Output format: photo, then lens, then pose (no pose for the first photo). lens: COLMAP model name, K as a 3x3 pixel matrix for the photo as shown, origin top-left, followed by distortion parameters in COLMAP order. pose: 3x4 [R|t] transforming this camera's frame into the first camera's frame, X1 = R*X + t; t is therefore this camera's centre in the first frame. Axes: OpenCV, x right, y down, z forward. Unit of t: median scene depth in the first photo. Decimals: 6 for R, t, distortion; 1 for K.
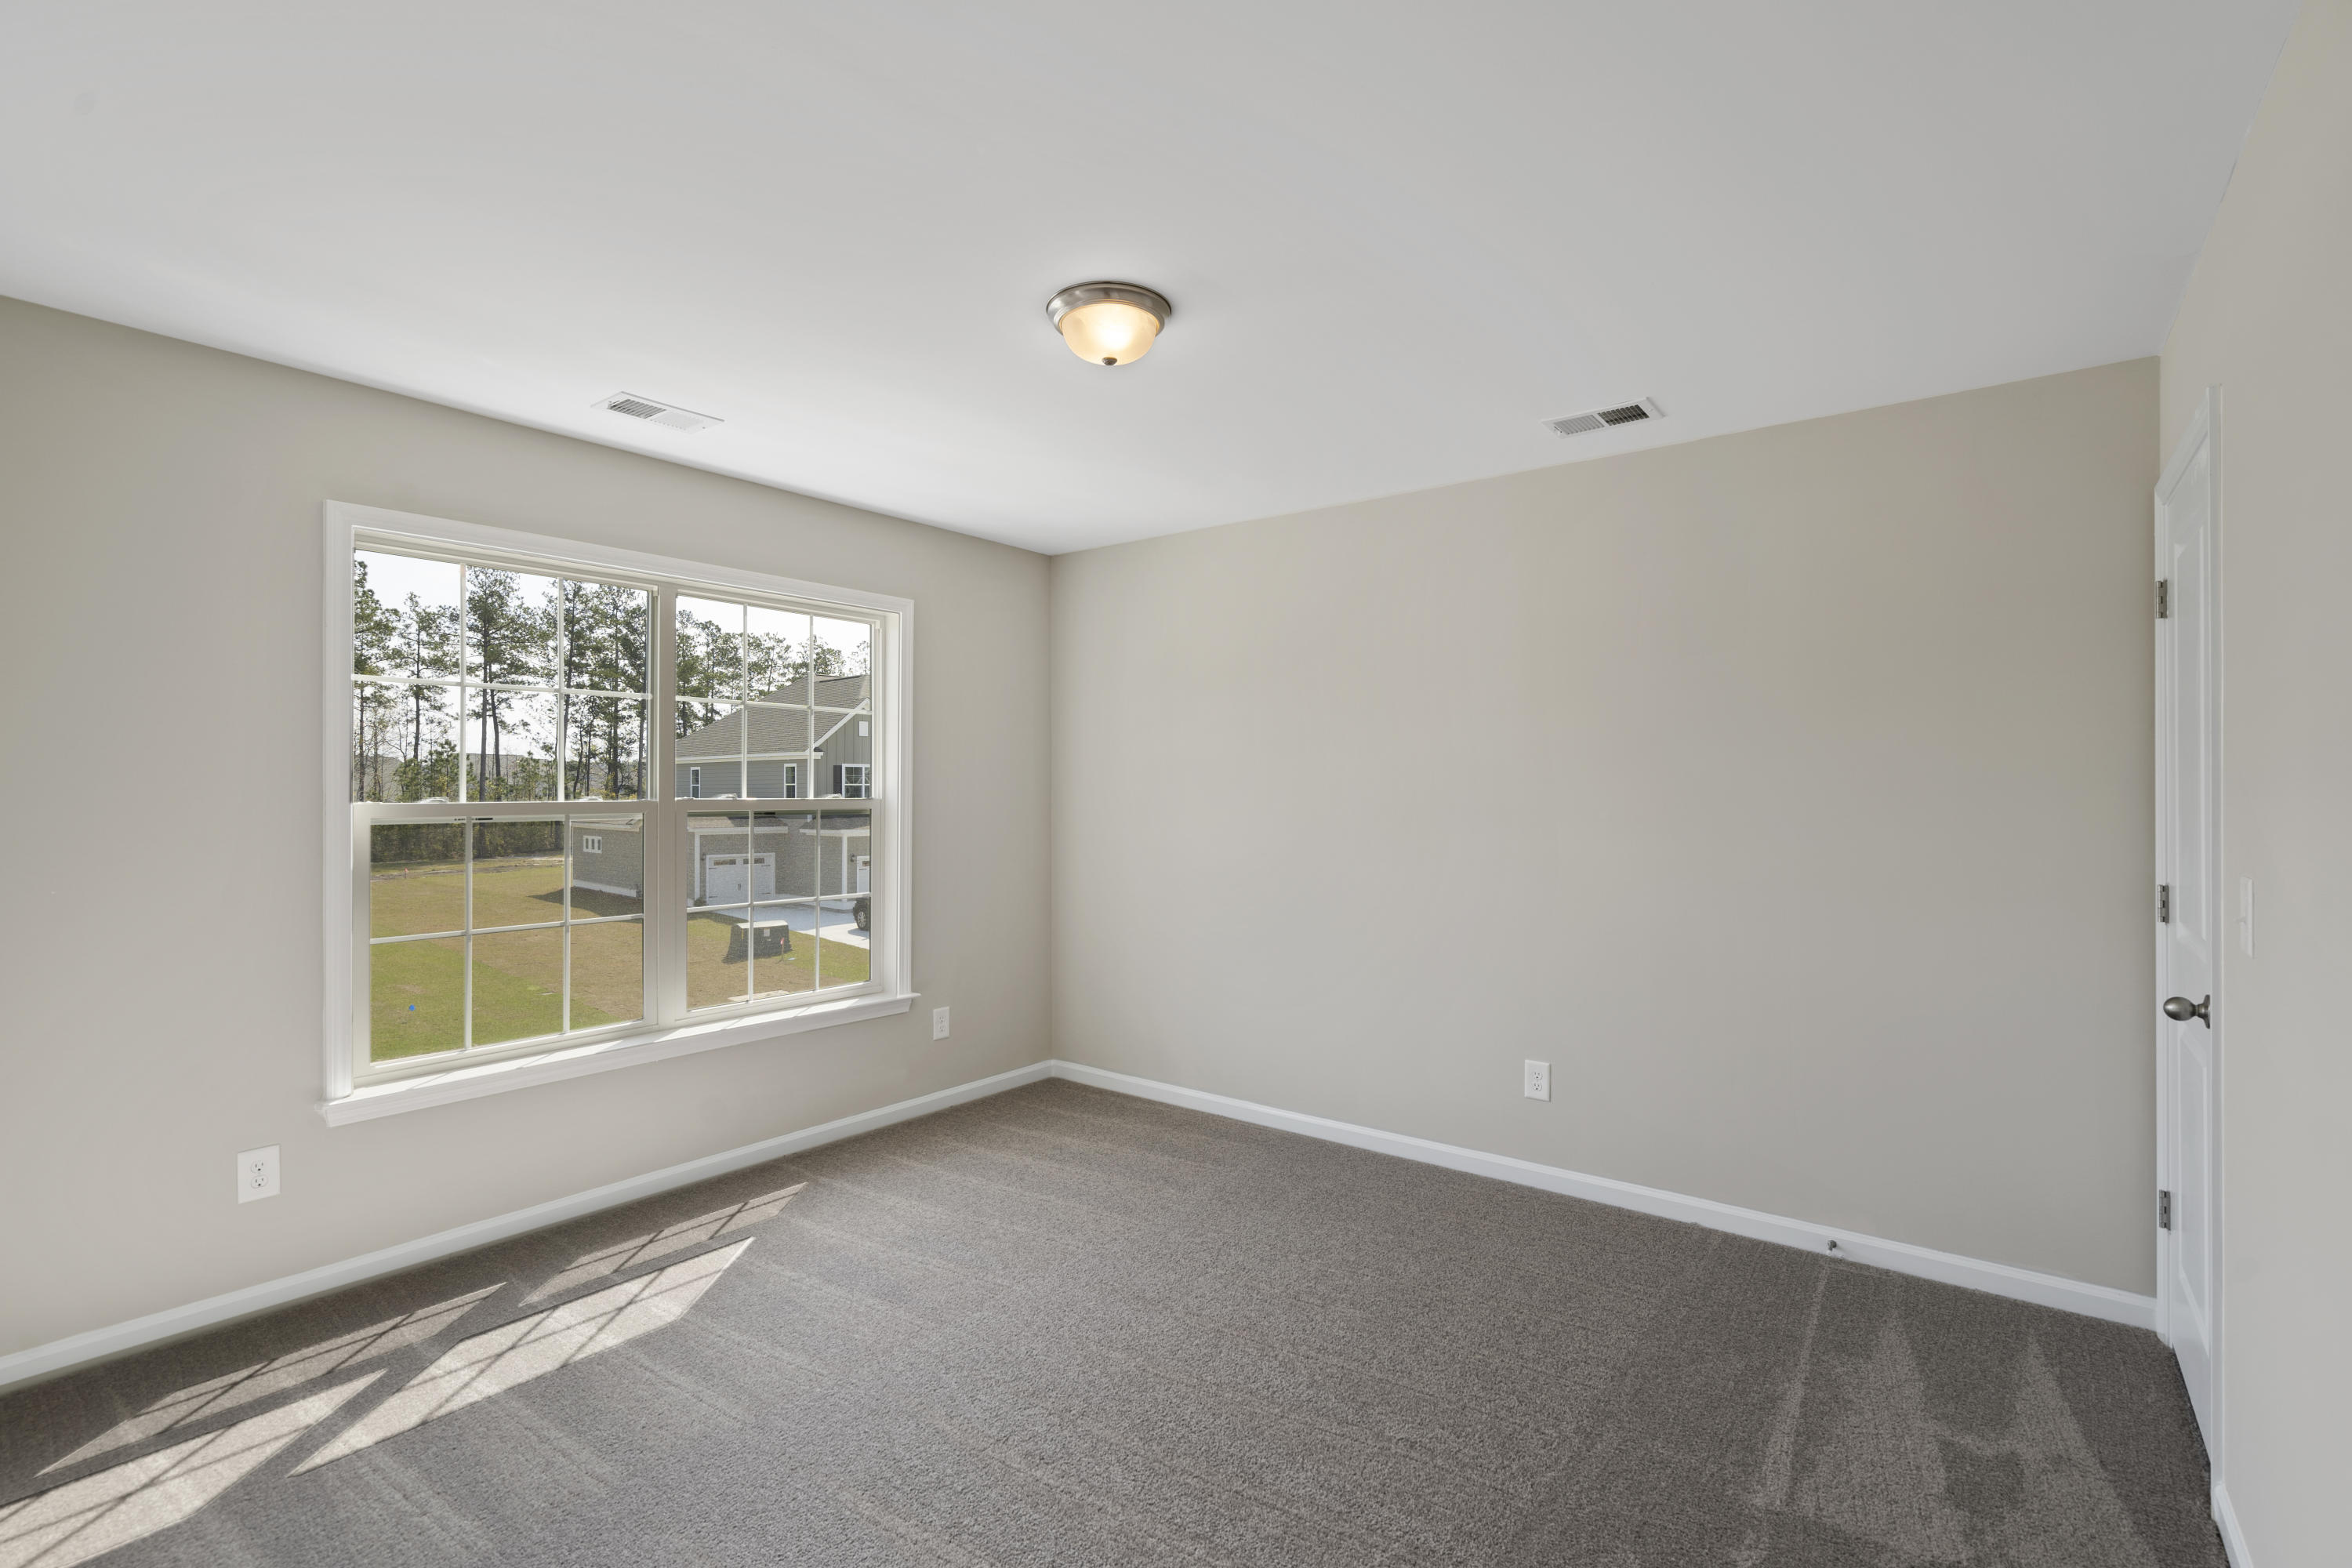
lens RADIAL K [[1064.4, 0, 1176.0], [0, 1064.4, 784.0], [0, 0, 1]] dist [-0.003054, -0.001140]
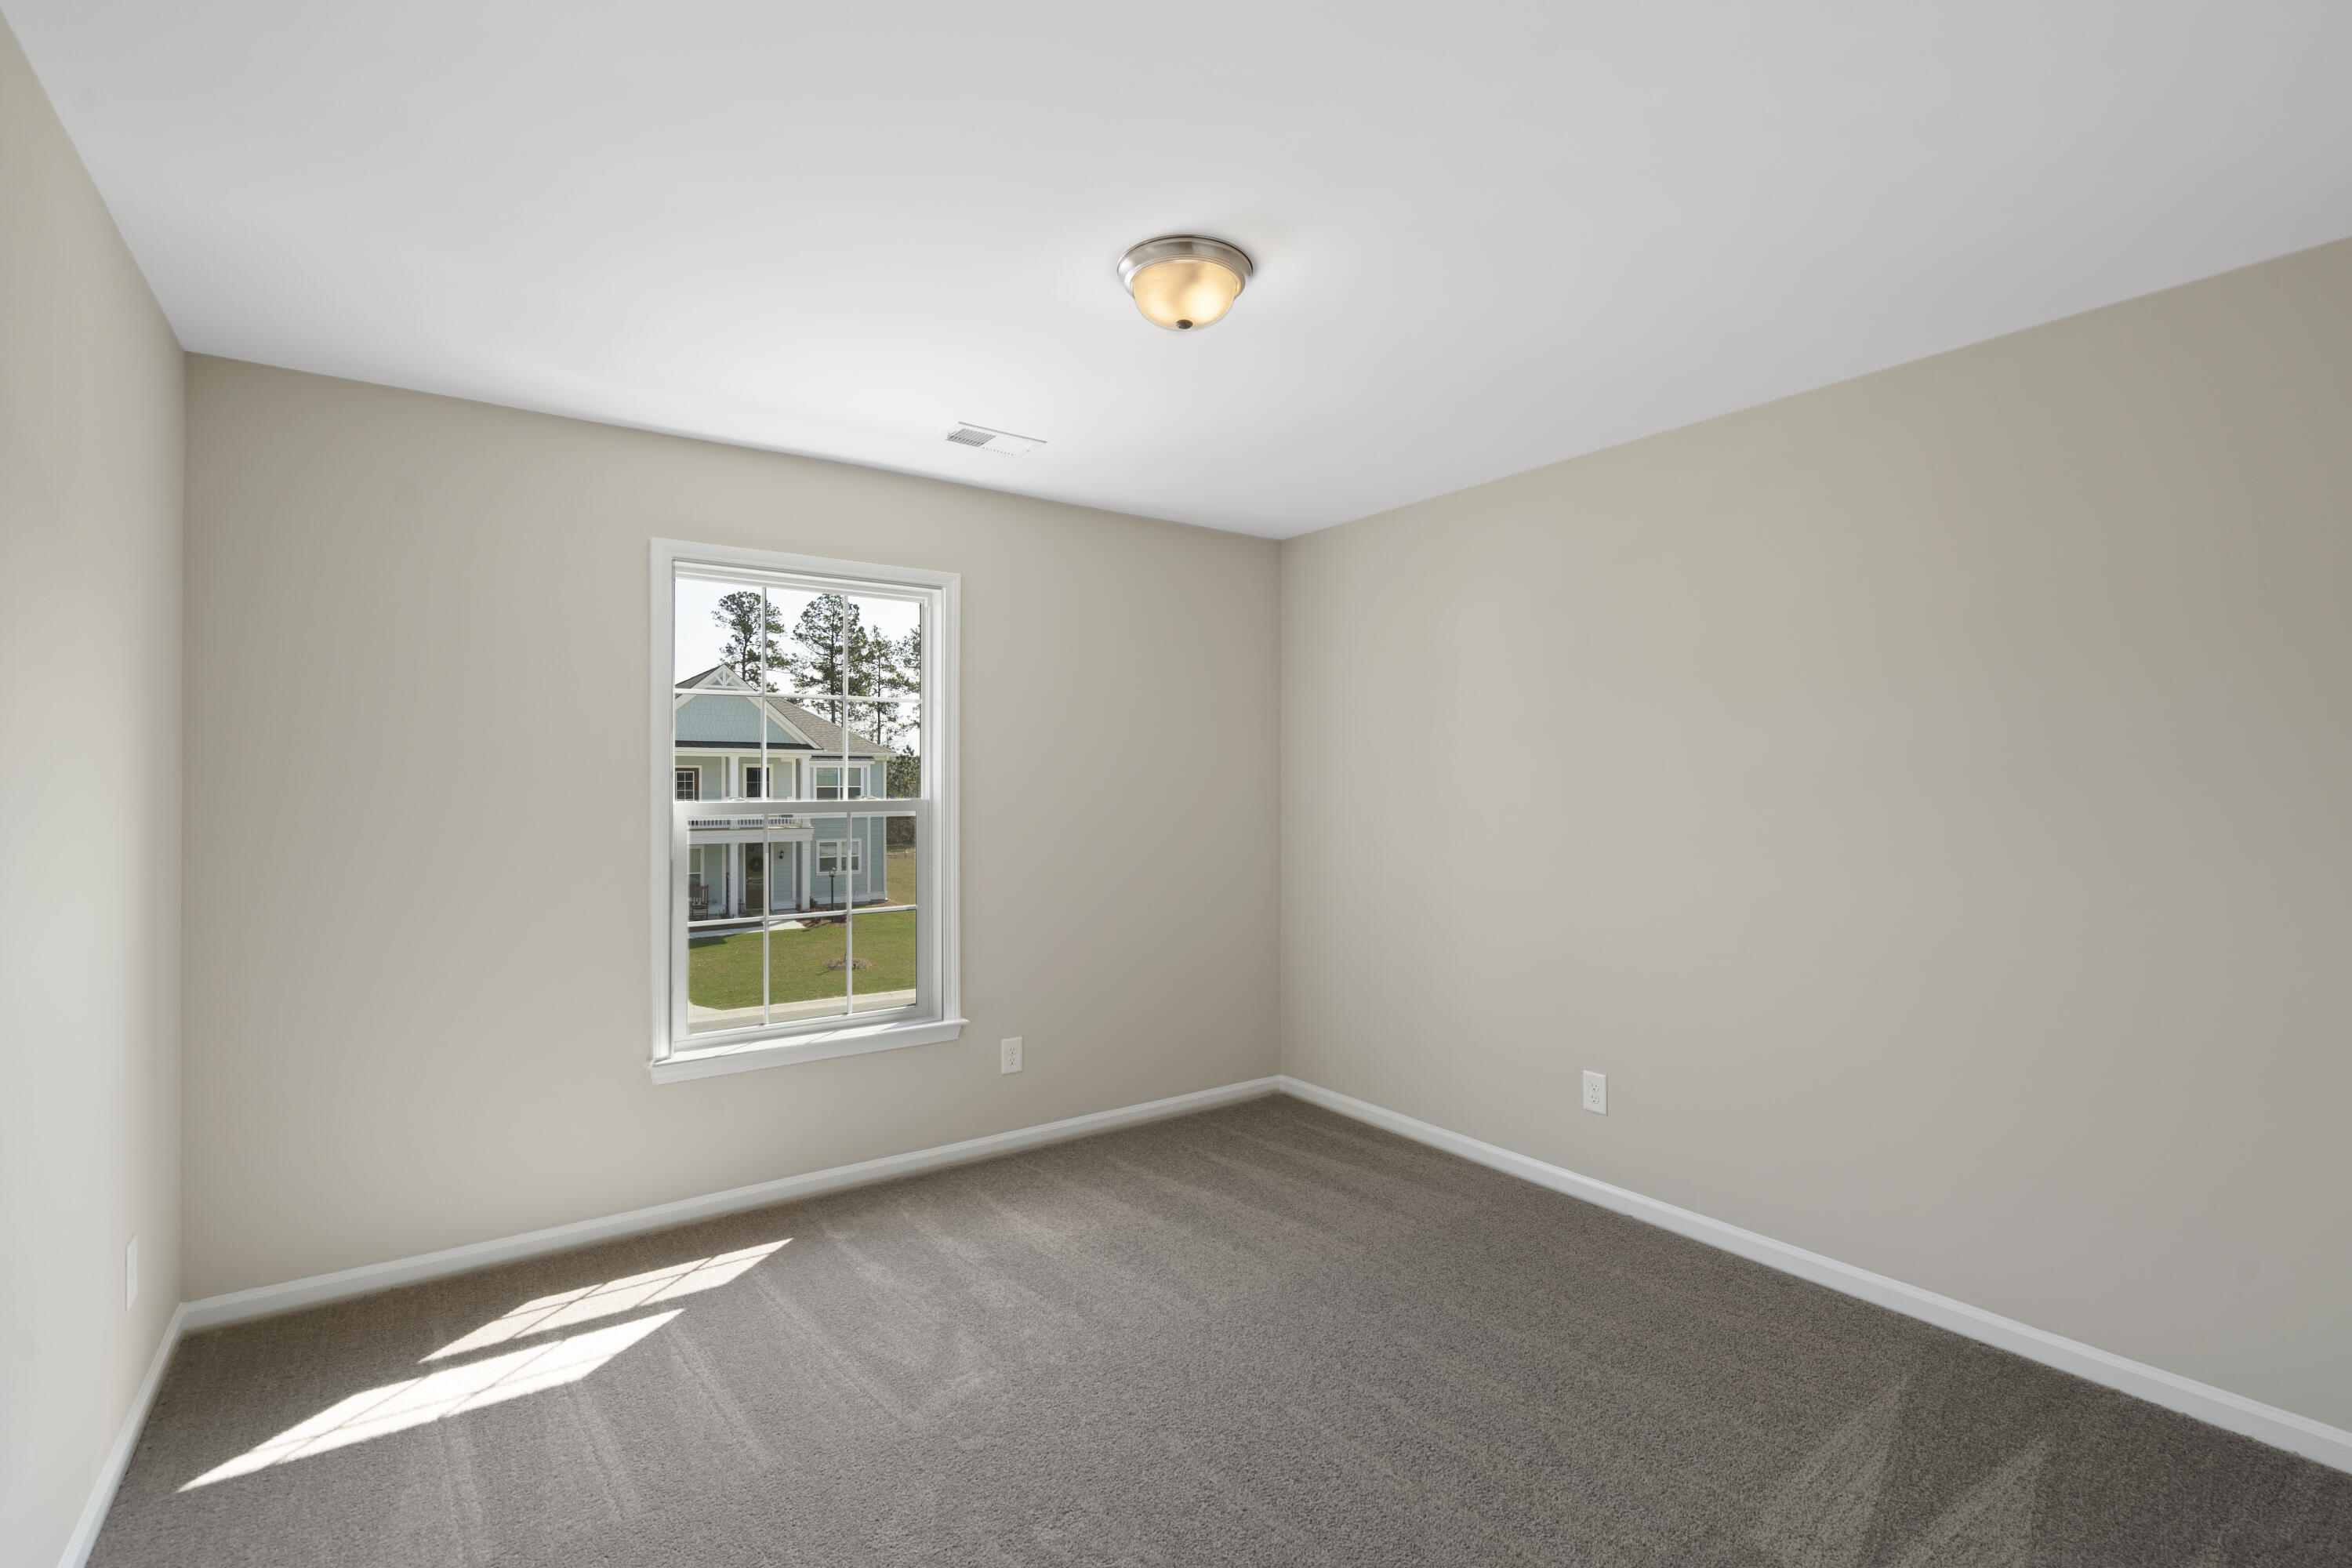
lens RADIAL K [[1047.7, 0, 1176.0], [0, 1047.7, 784.0], [0, 0, 1]] dist [0.003087, 0.000358]
pose [[0.946371, -0.008878, -0.322961, 0.124743], [0.011564, 0.999913, 0.006399, -0.001307], [0.322876, -0.009790, 0.946391, 0.143938]]
